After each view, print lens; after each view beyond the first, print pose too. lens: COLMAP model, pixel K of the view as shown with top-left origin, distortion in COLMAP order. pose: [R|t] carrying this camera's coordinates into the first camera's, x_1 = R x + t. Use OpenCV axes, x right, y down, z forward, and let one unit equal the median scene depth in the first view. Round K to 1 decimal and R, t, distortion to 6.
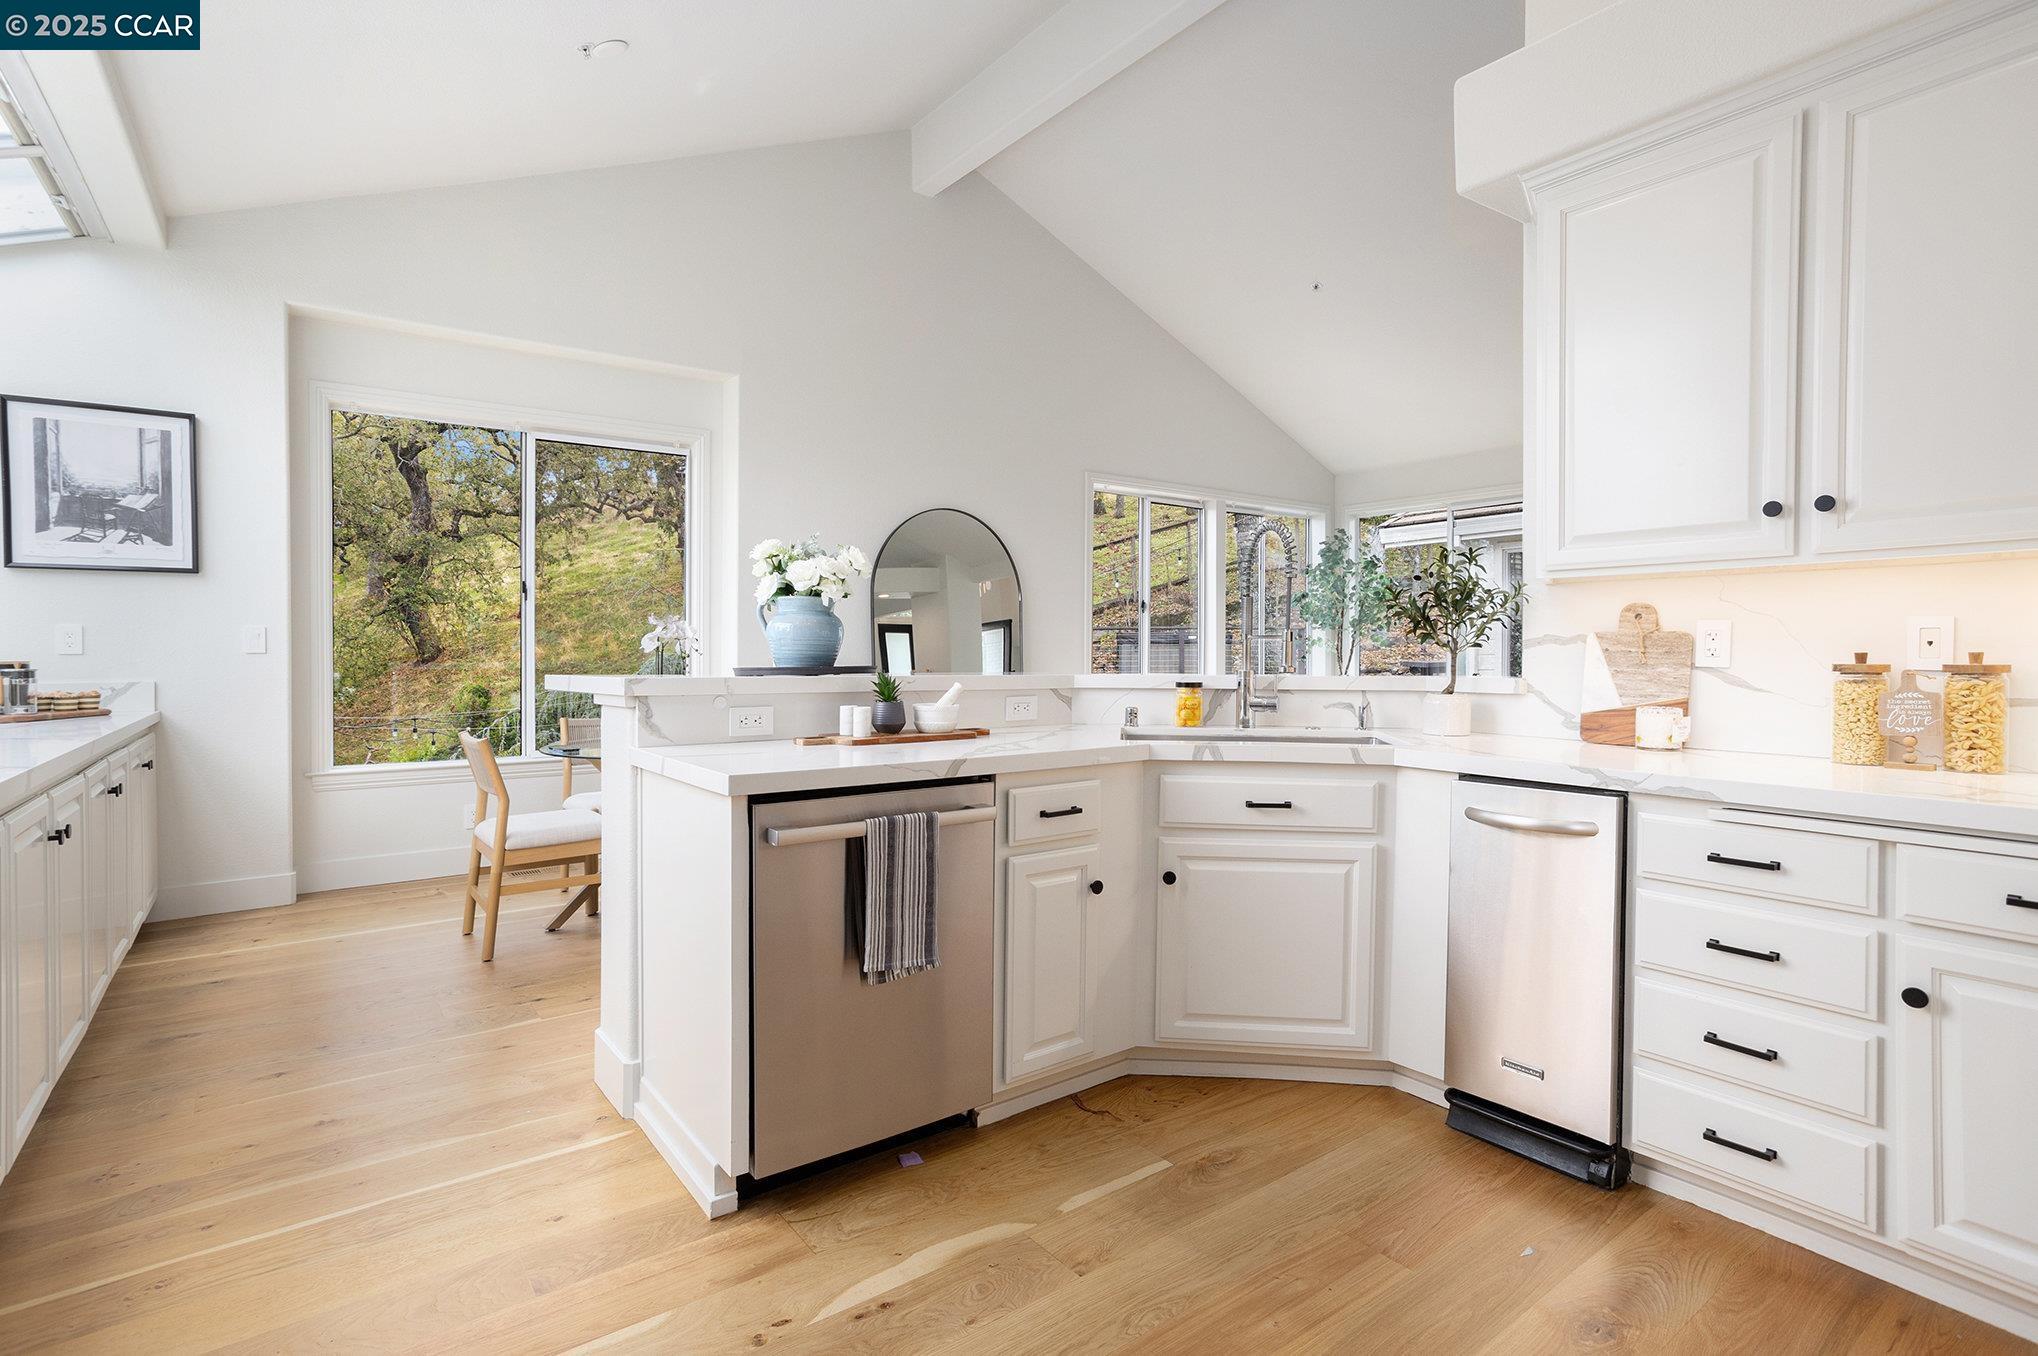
lens RADIAL K [[1004.7, 0, 1017.2], [0, 1004.7, 669.9], [0, 0, 1]] dist [-0.001545, 0.000507]
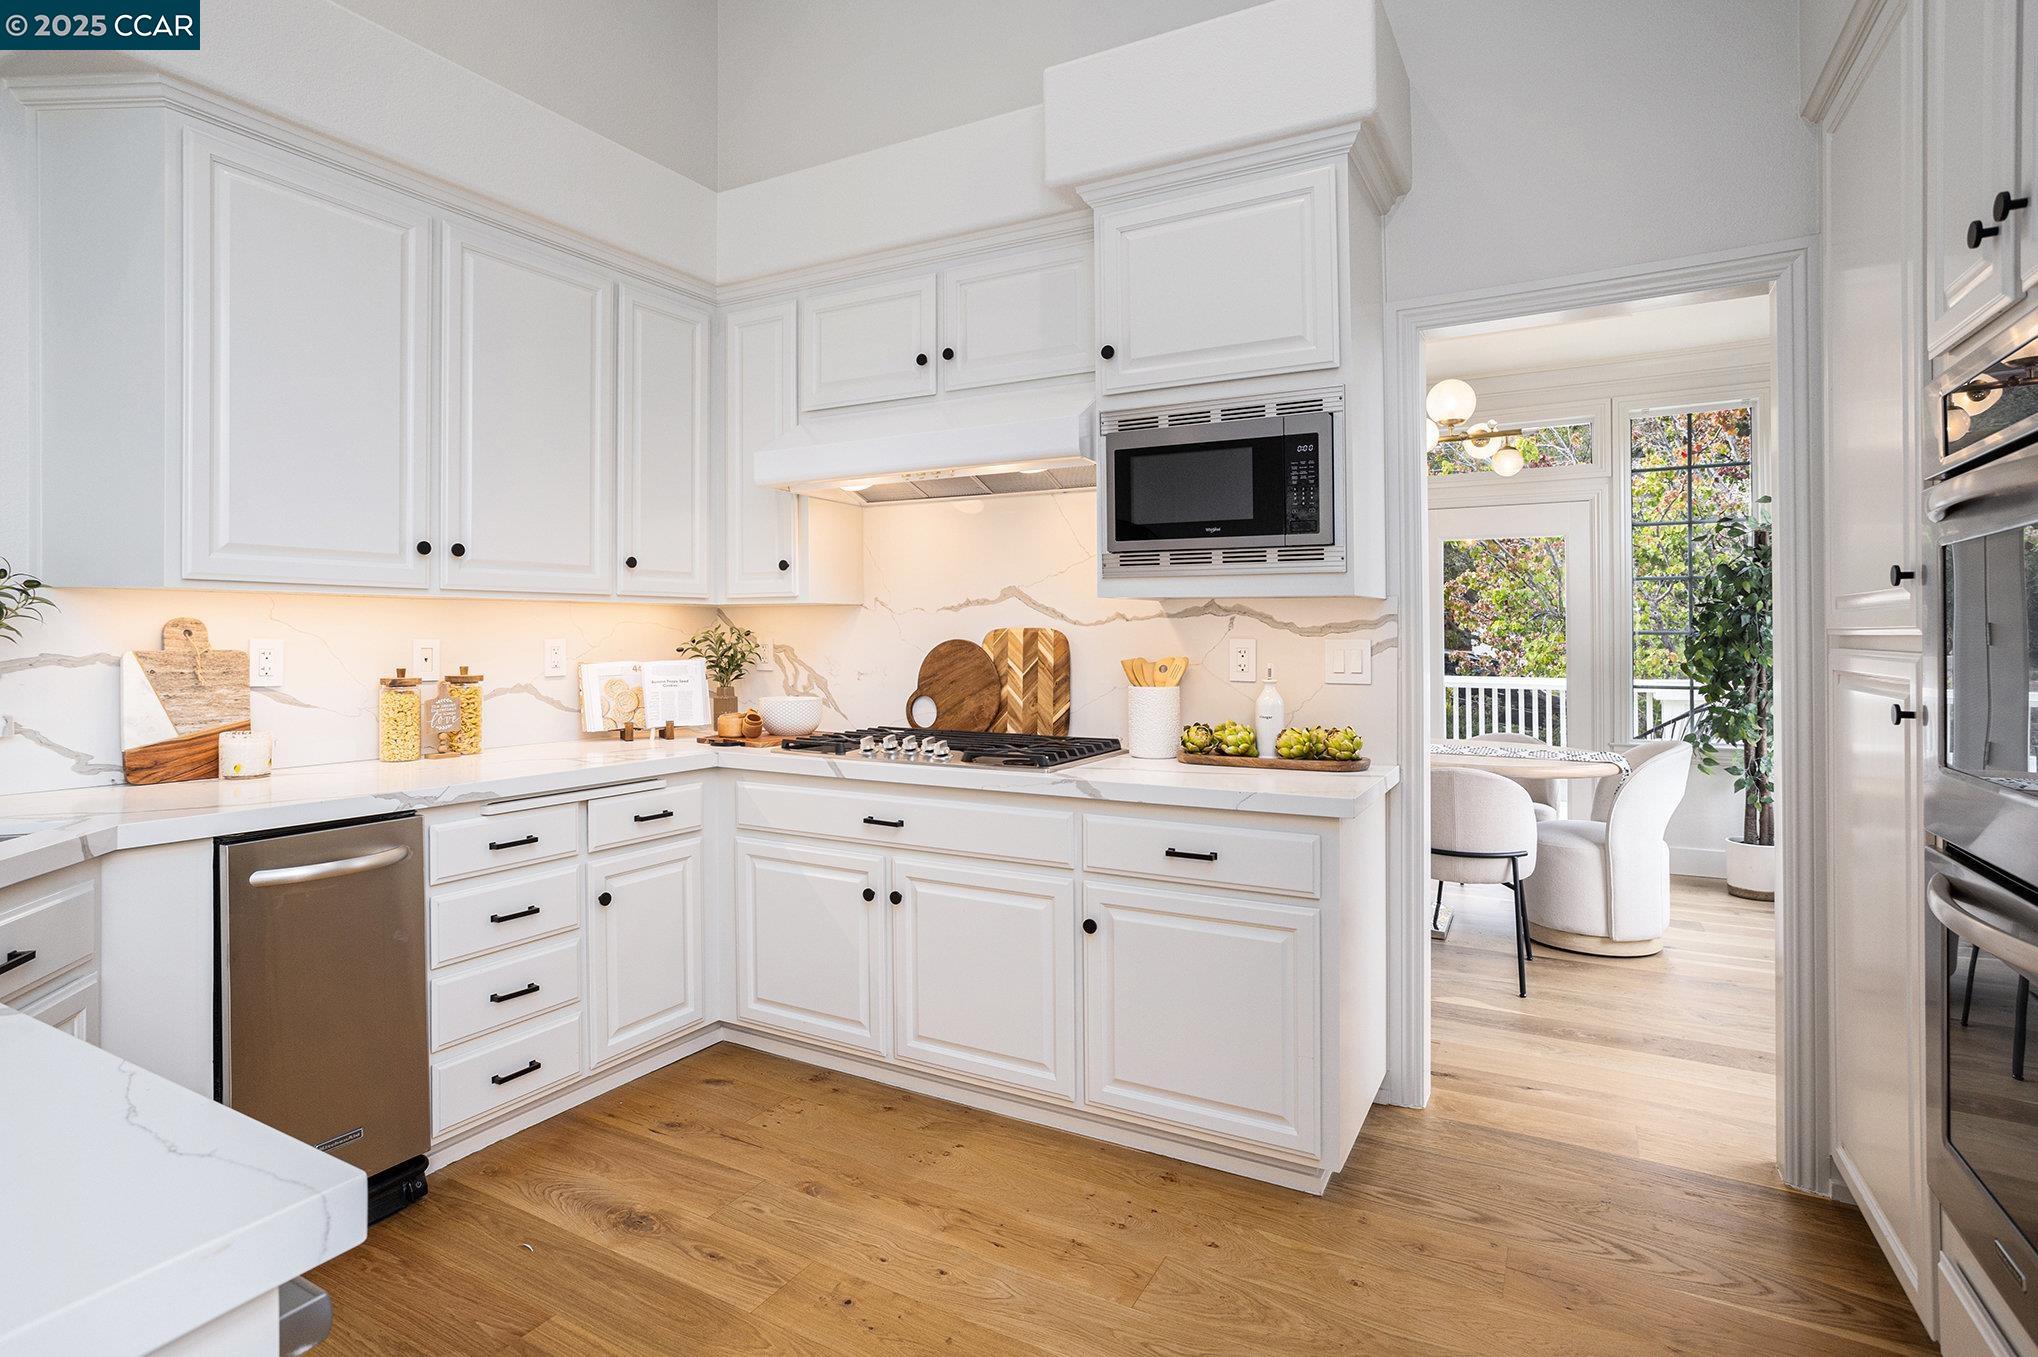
lens RADIAL K [[1004.7, 0, 1015.1], [0, 1004.7, 656.9], [0, 0, 1]] dist [-0.001545, 0.000507]
pose [[-0.418278, -0.019128, 0.908118, -0.530246], [0.012461, 0.999563, 0.026794, -0.051101], [-0.908233, 0.022524, -0.417857, 0.776801]]
